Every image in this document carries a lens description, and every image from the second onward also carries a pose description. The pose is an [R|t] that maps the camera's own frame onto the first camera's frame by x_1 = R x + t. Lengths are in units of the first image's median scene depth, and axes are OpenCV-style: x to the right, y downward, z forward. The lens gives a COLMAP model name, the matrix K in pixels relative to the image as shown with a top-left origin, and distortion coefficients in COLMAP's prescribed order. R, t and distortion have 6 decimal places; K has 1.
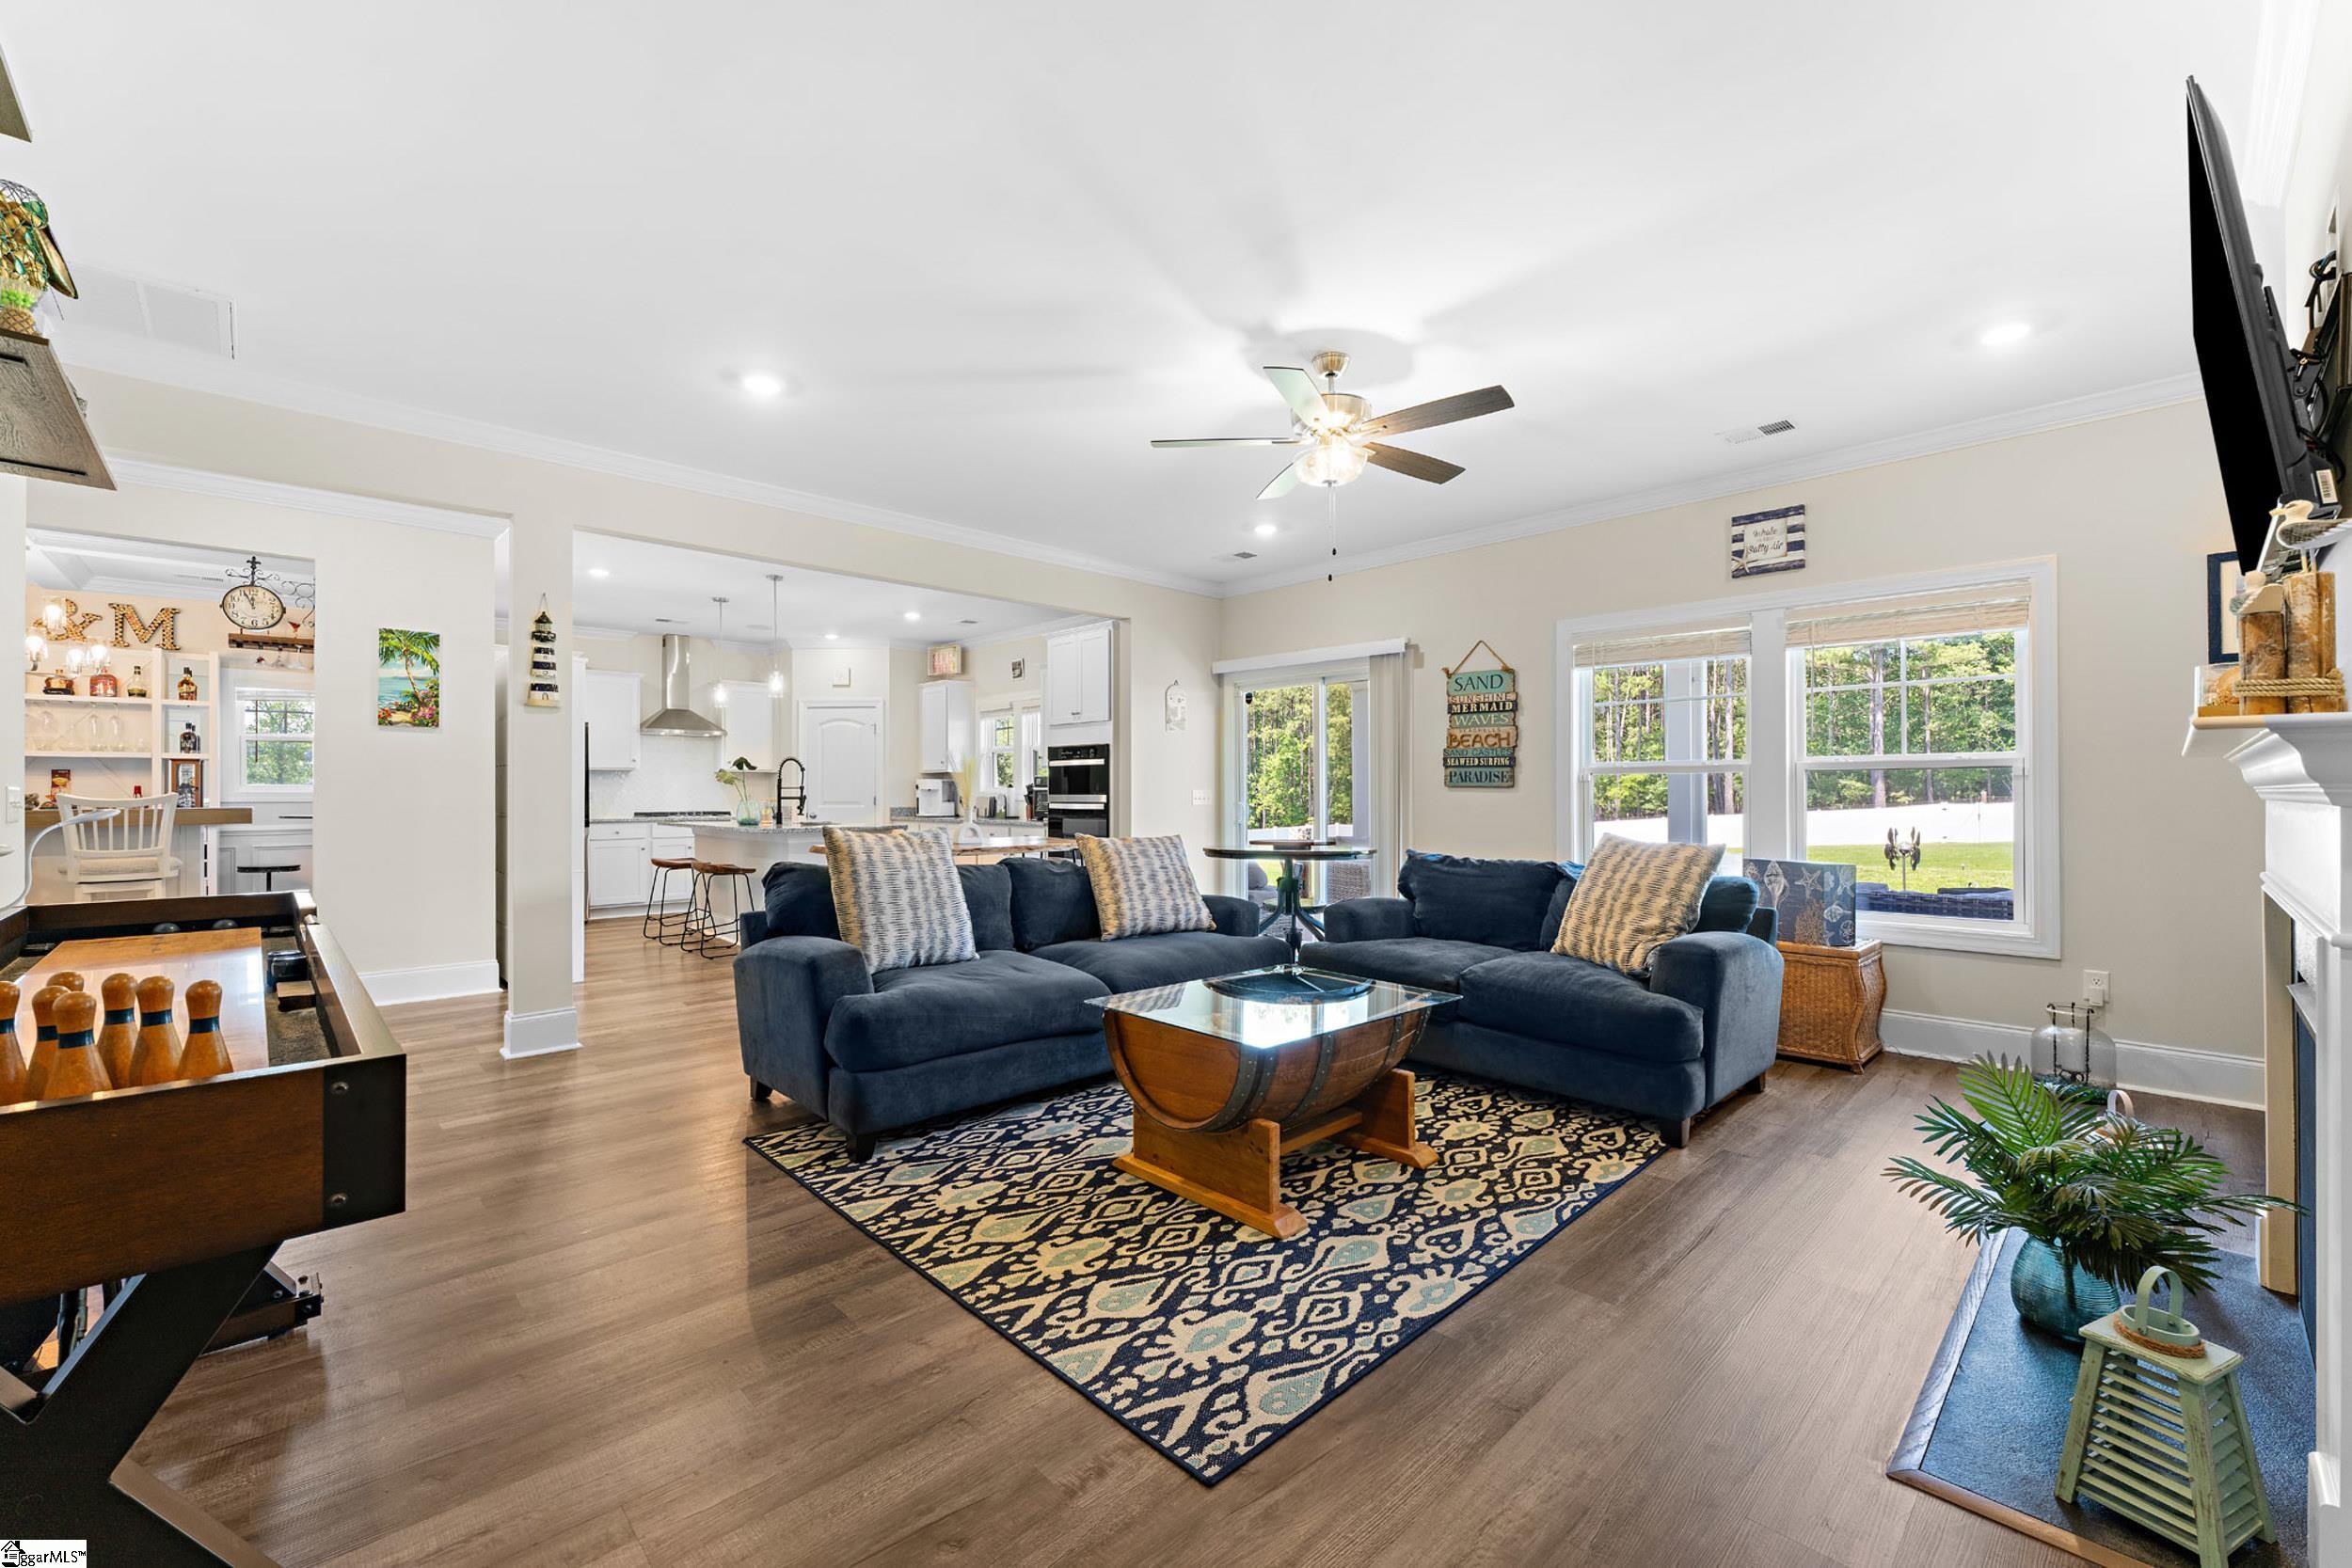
lens RADIAL K [[950.0, 0, 1155.4], [0, 950.0, 789.5], [0, 0, 1]] dist [-0.002427, 0.000441]
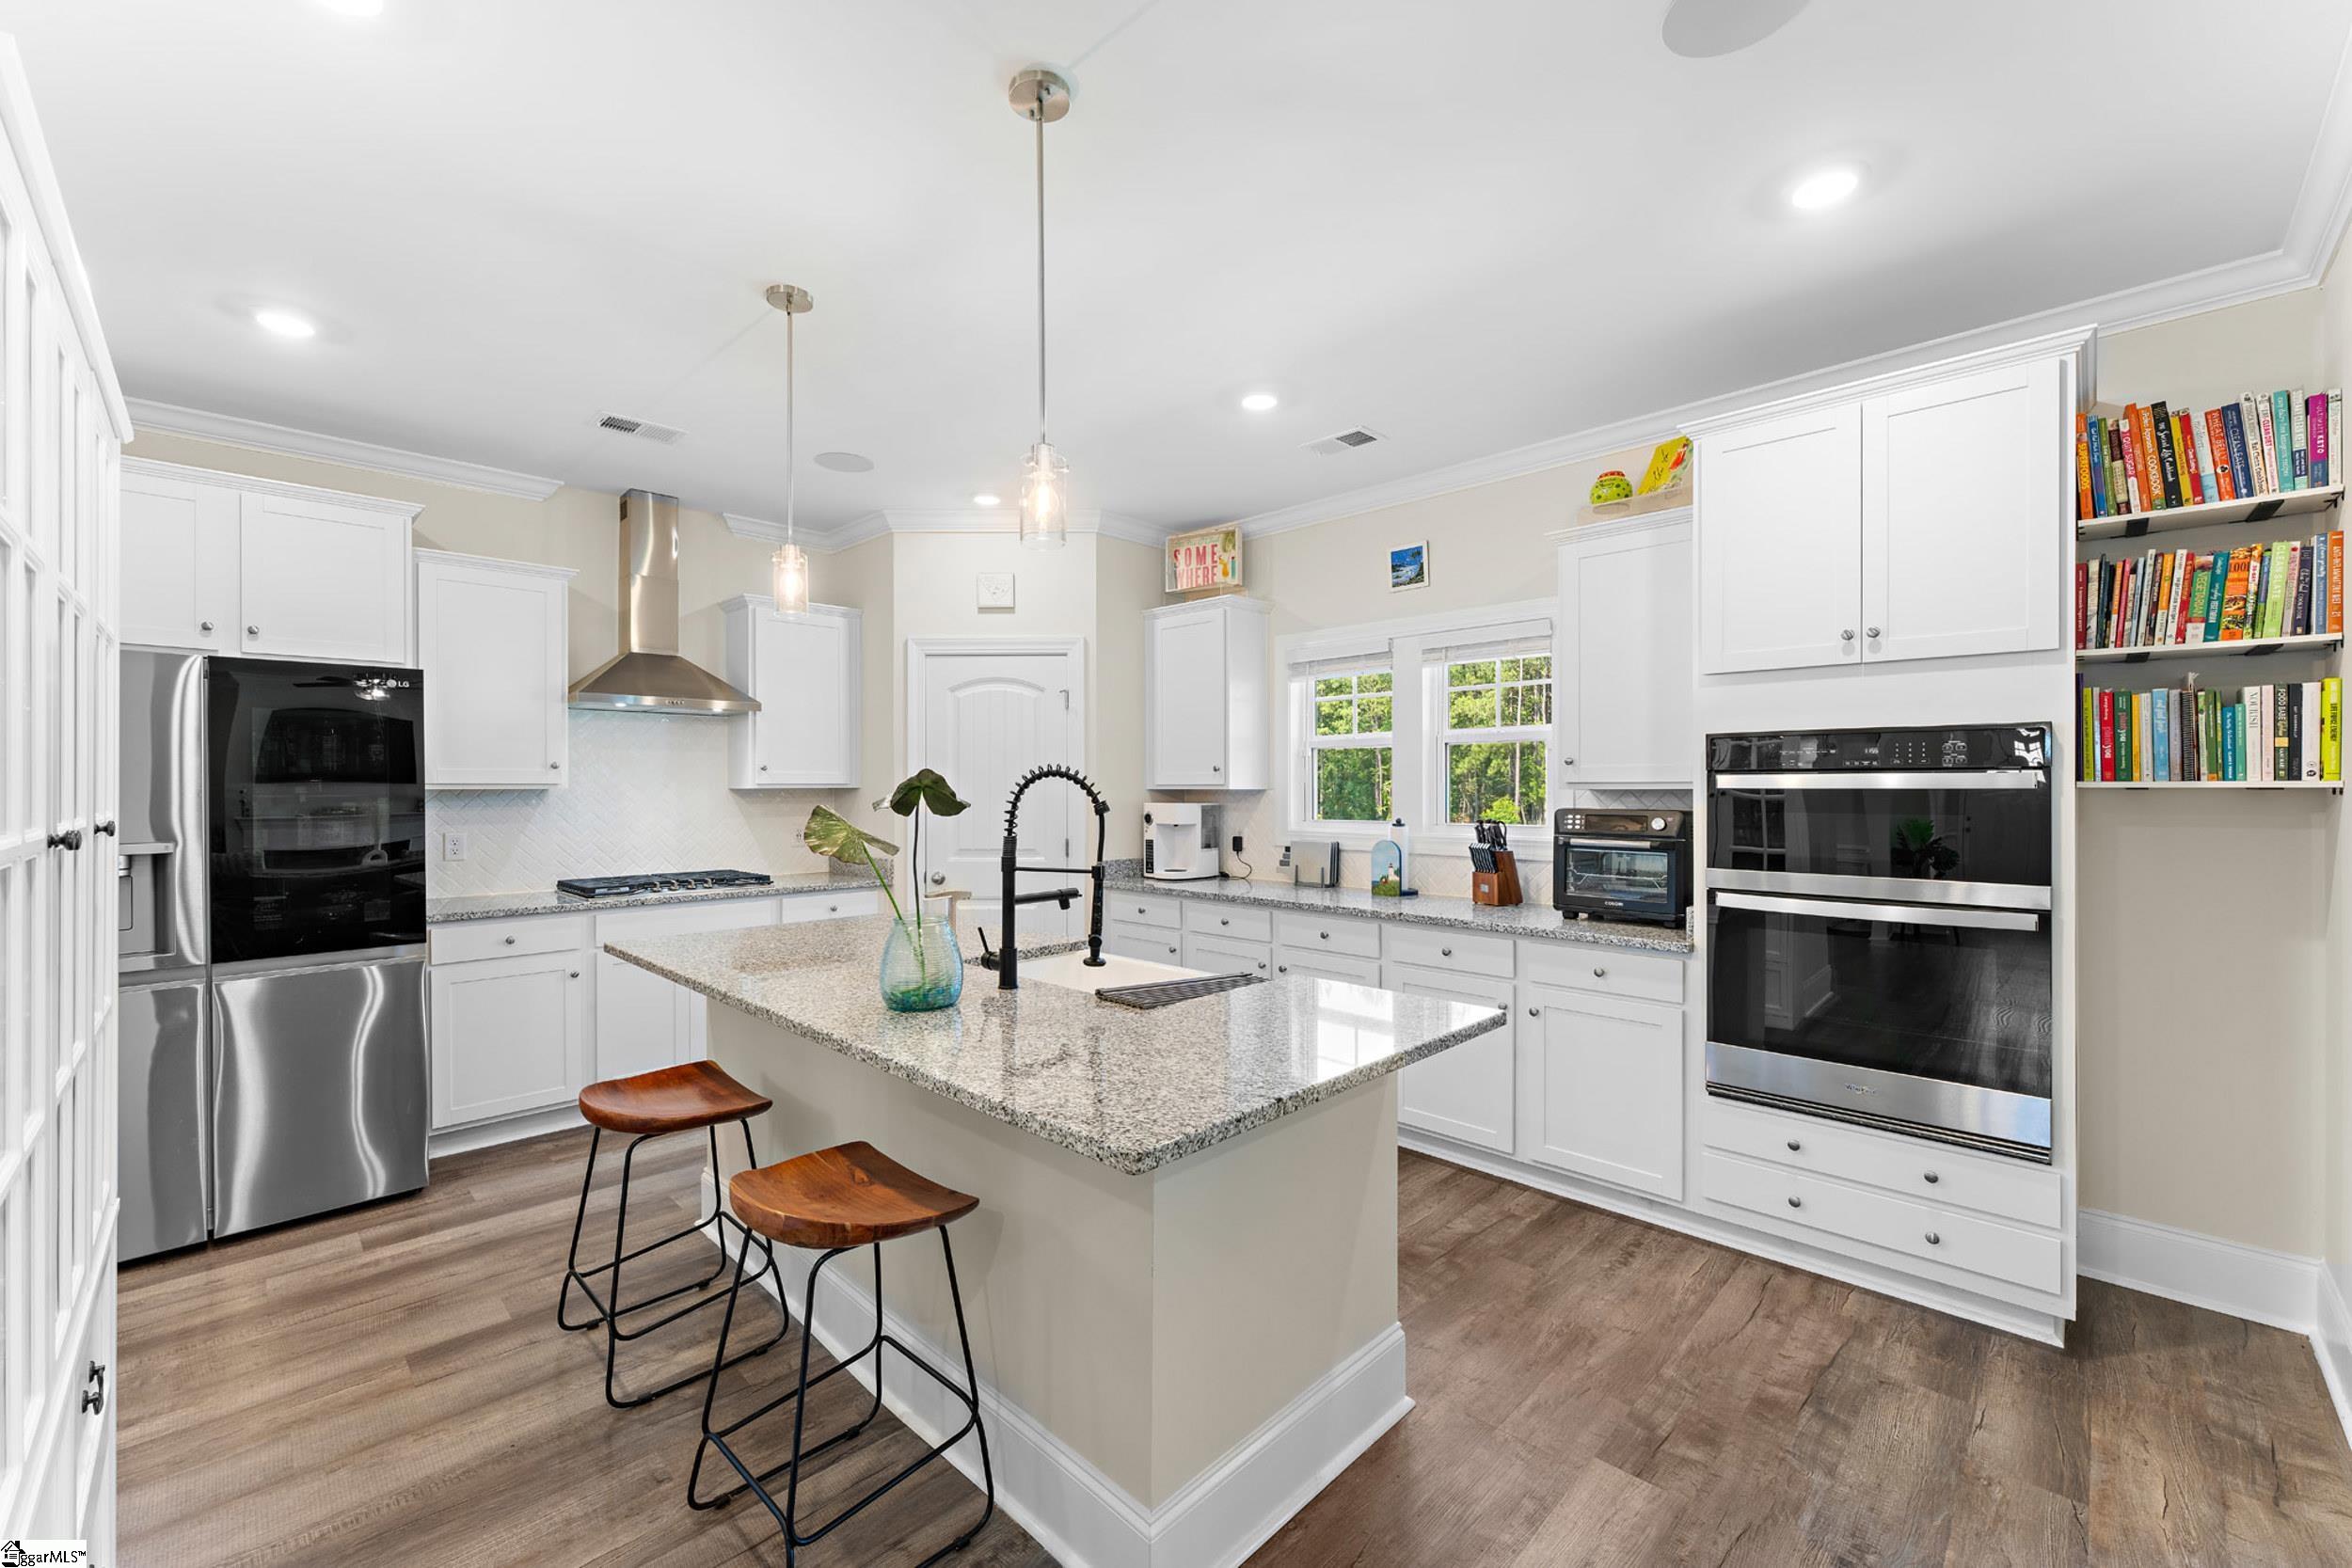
lens RADIAL K [[950.0, 0, 1164.6], [0, 950.0, 787.9], [0, 0, 1]] dist [-0.002427, 0.000441]
pose [[0.999310, -0.001761, 0.037108, -0.951866], [0.001556, 0.999983, 0.005551, -0.076635], [-0.037117, -0.005490, 0.999296, 1.854942]]
